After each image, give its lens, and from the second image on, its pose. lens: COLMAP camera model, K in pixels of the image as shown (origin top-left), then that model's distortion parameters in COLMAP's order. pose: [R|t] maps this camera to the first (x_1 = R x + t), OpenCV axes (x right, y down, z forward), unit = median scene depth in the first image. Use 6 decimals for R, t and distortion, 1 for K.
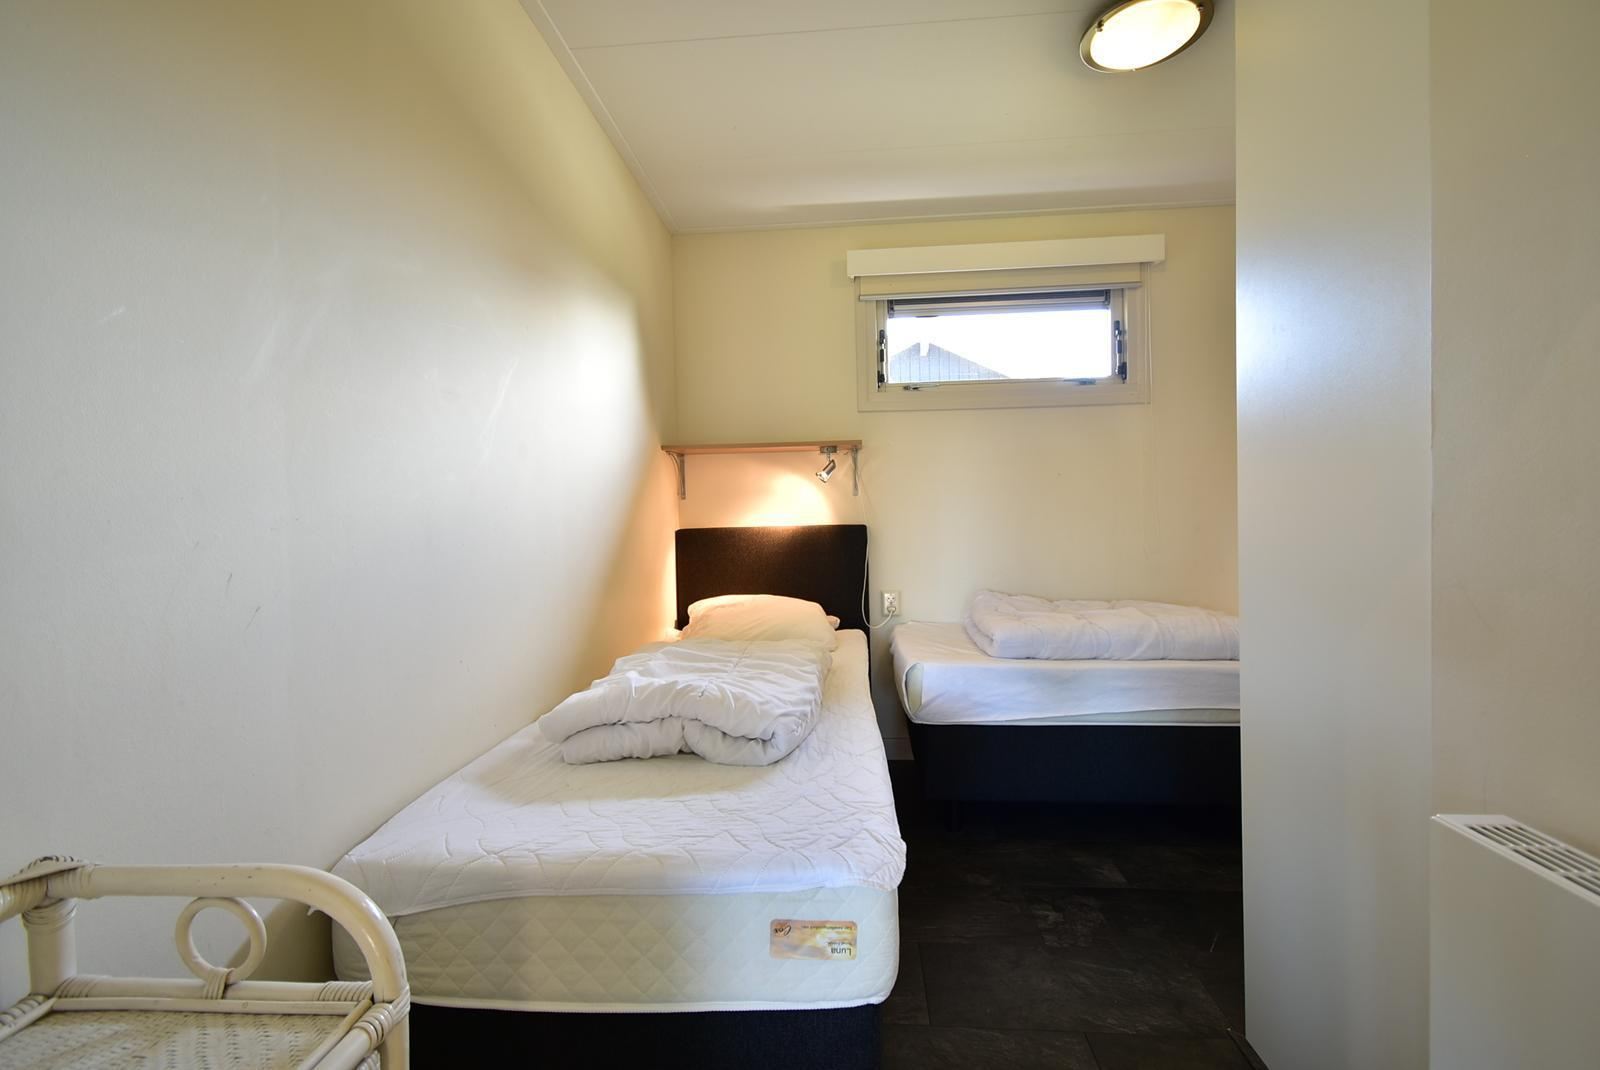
lens RADIAL K [[711.2, 0, 798.8], [0, 711.2, 532.9], [0, 0, 1]] dist [0.002318, -0.000483]
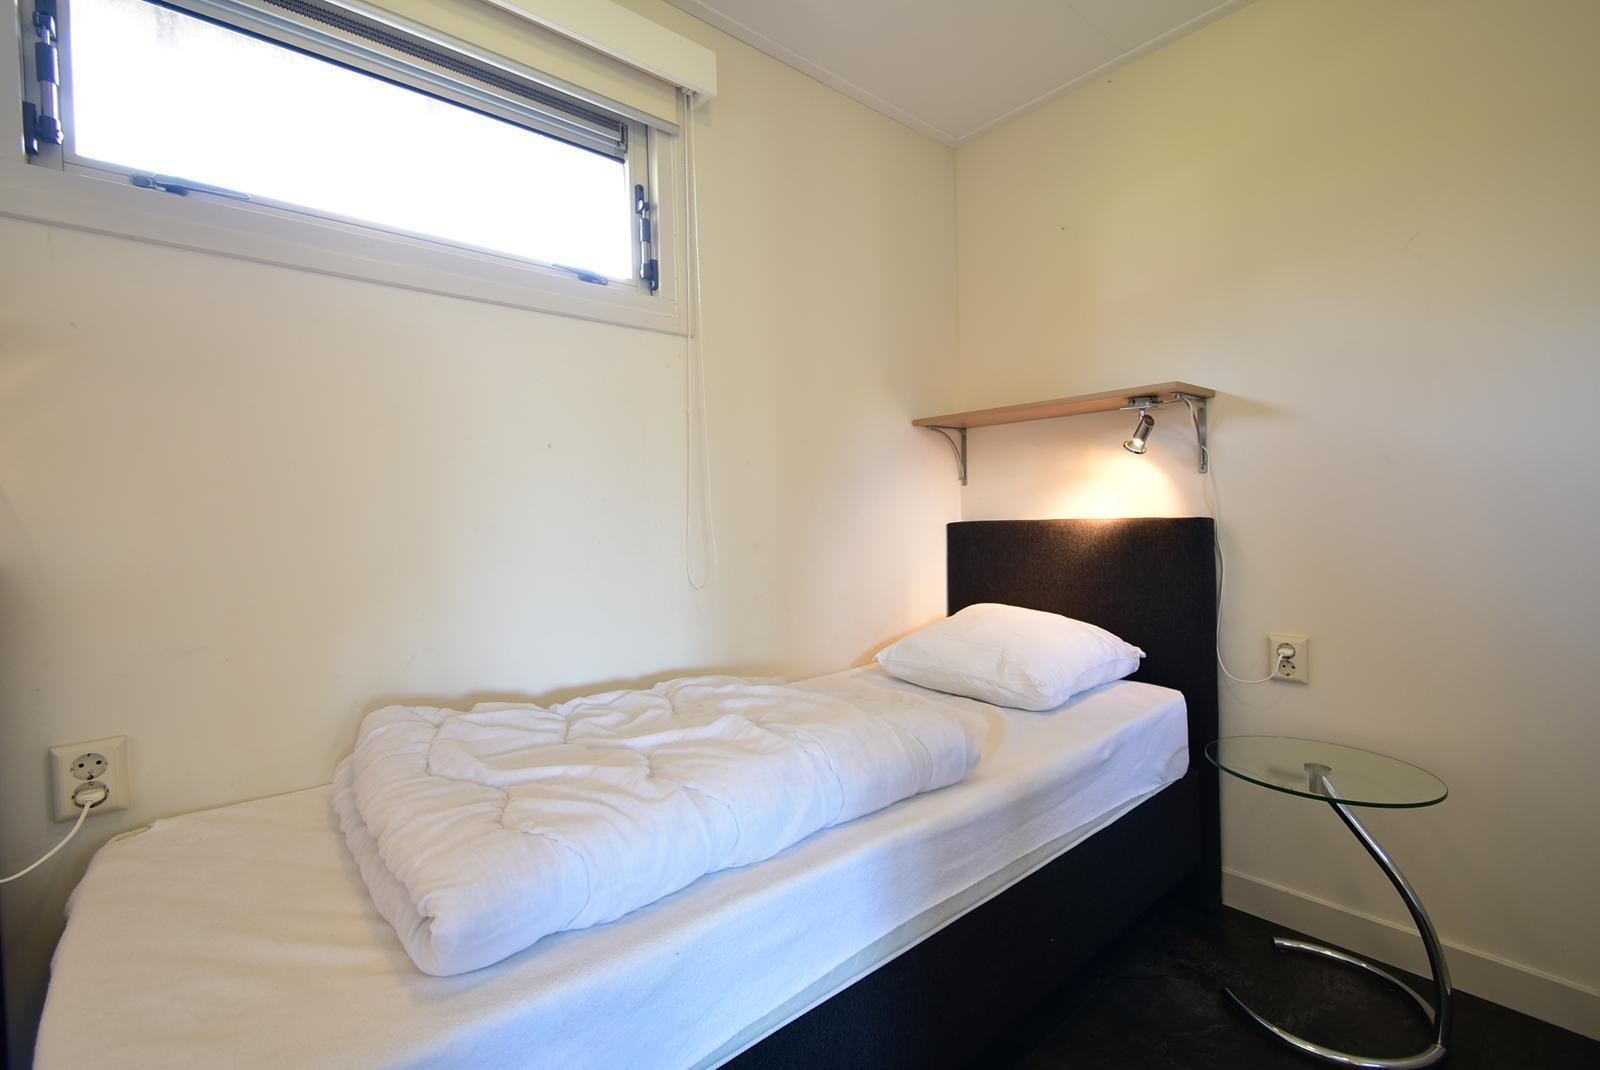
lens RADIAL K [[711.2, 0, 798.4], [0, 711.2, 541.5], [0, 0, 1]] dist [0.002318, -0.000483]
pose [[0.711159, -0.011269, 0.702941, 0.134890], [0.024335, 0.999667, -0.008594, -0.005556], [-0.702610, 0.023218, 0.711196, 0.513535]]
